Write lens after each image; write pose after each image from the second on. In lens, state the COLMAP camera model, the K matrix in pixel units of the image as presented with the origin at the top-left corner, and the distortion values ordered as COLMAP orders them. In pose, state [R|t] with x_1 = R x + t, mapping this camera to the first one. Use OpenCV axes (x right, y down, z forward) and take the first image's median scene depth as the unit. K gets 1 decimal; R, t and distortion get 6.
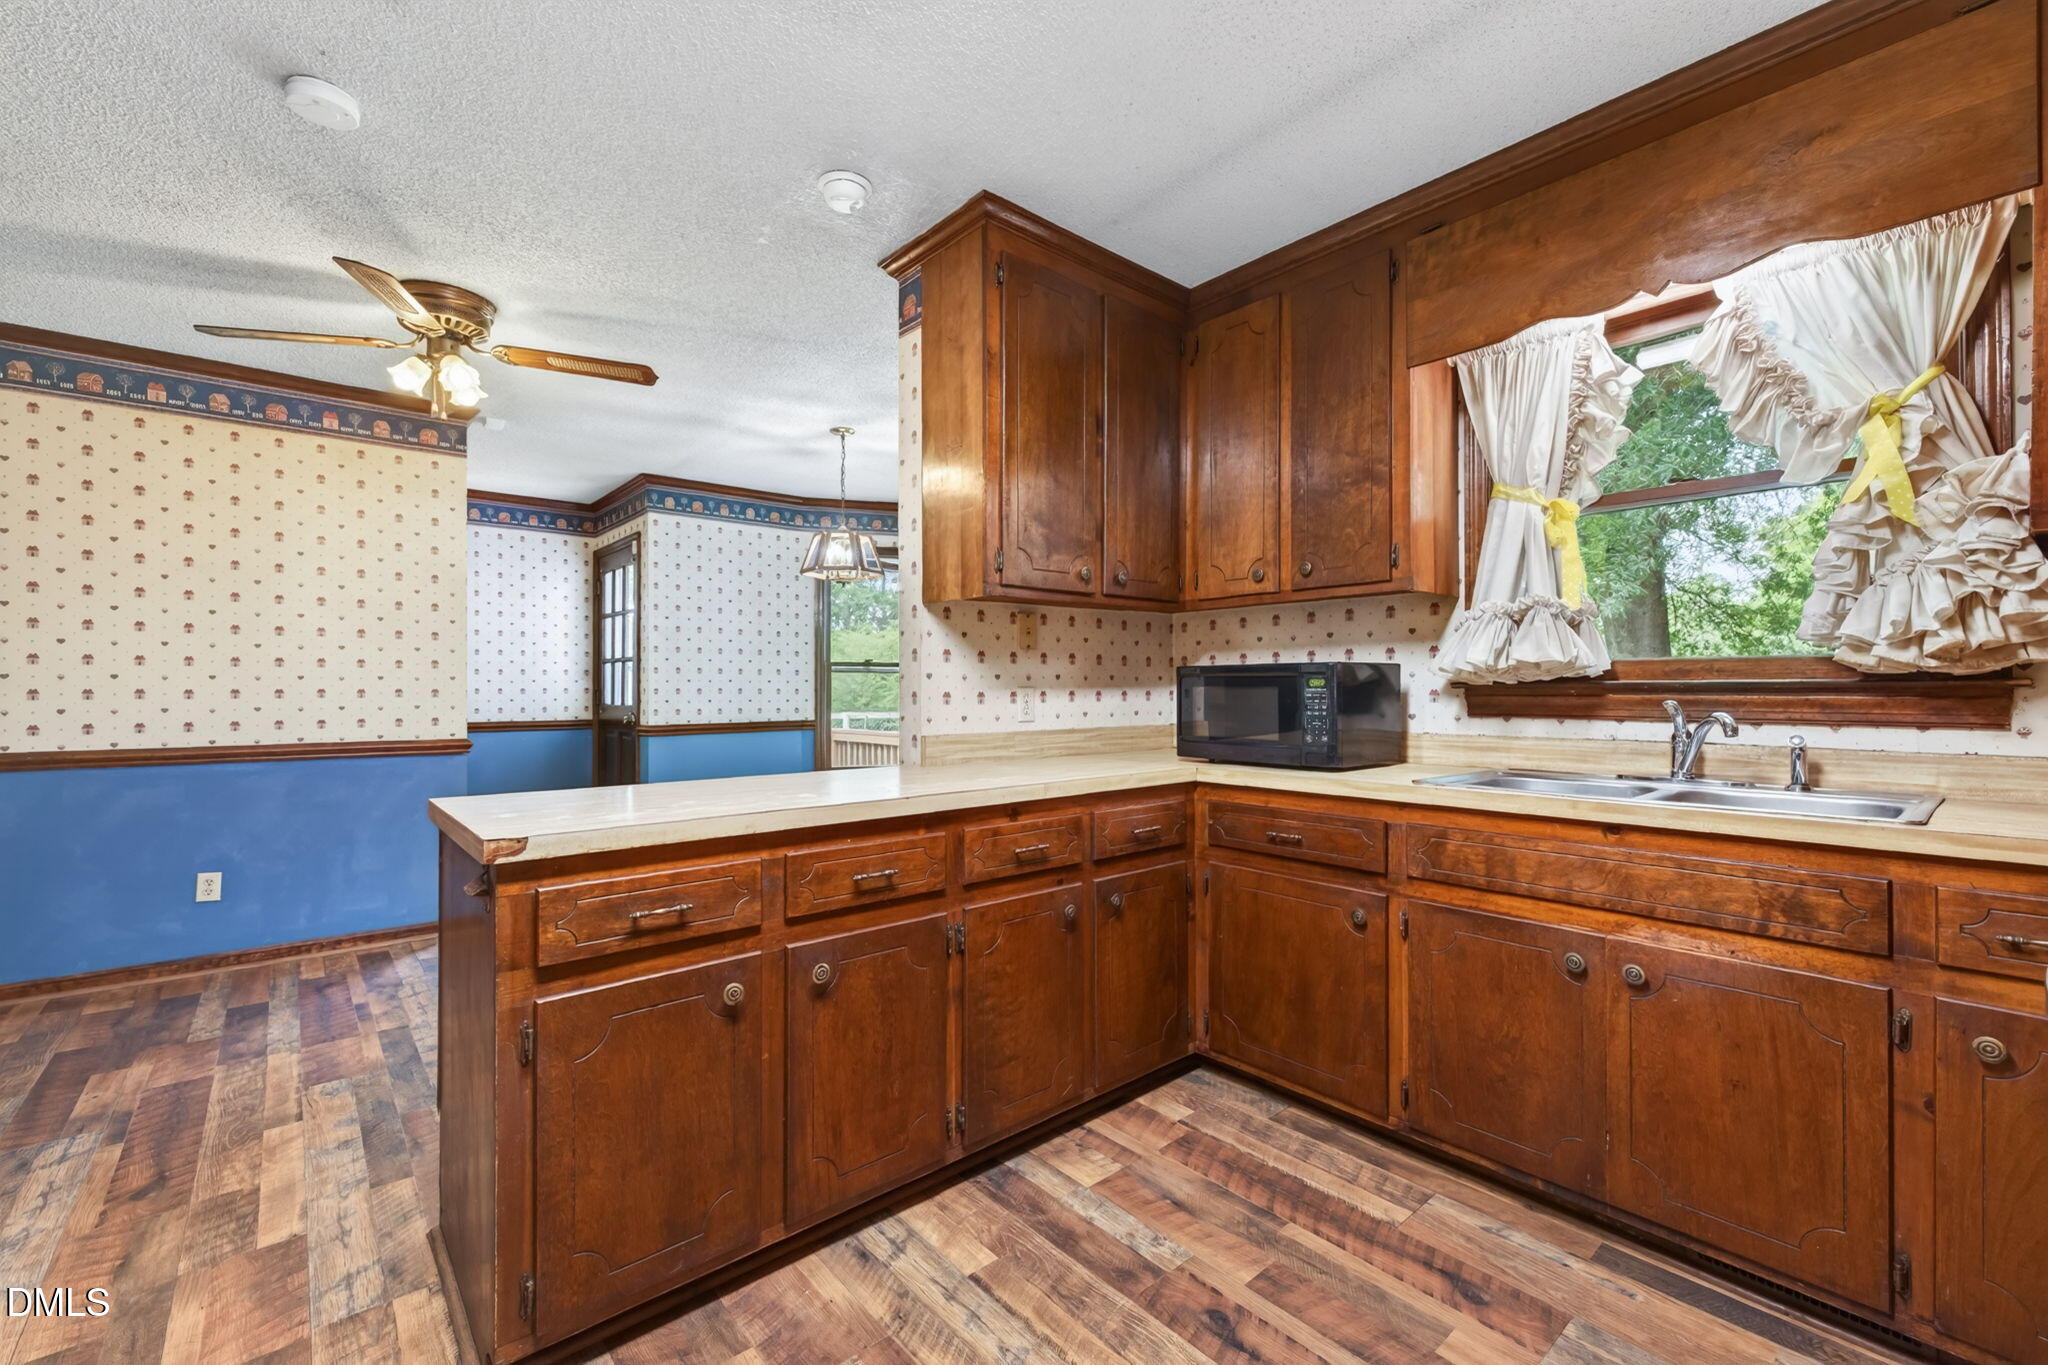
lens RADIAL K [[859.8, 0, 1028.5], [0, 859.8, 687.3], [0, 0, 1]] dist [0.010318, 0.000483]
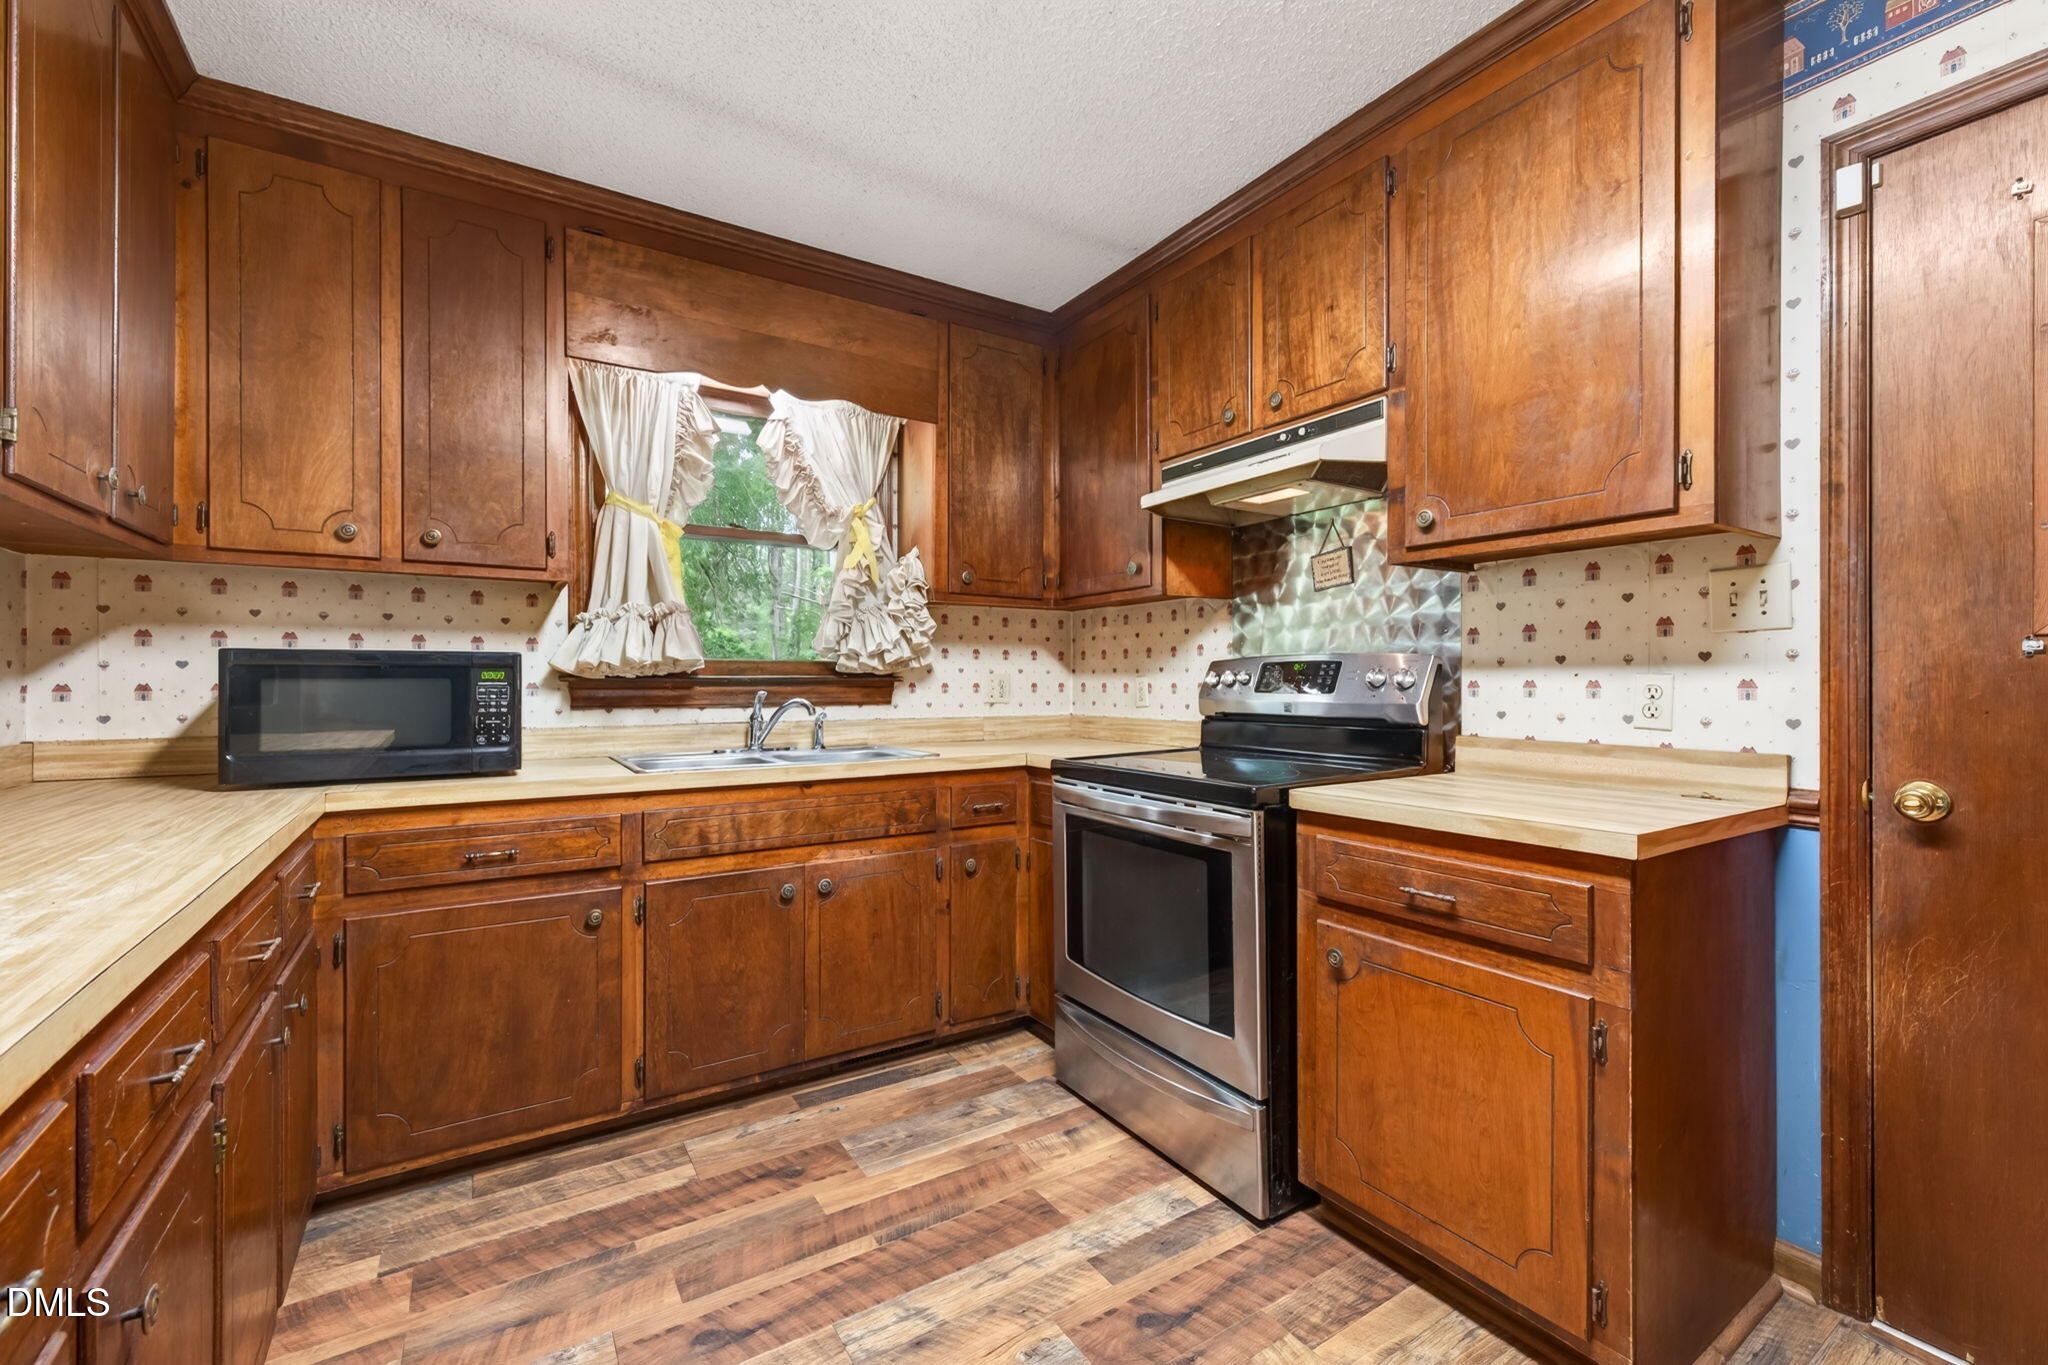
lens RADIAL K [[859.8, 0, 1017.6], [0, 859.8, 679.8], [0, 0, 1]] dist [0.010318, 0.000483]
pose [[0.148033, 0.005555, 0.988967, -0.520498], [-0.002074, 0.999984, -0.005306, 0.003591], [-0.988980, -0.001266, 0.148042, 0.394636]]
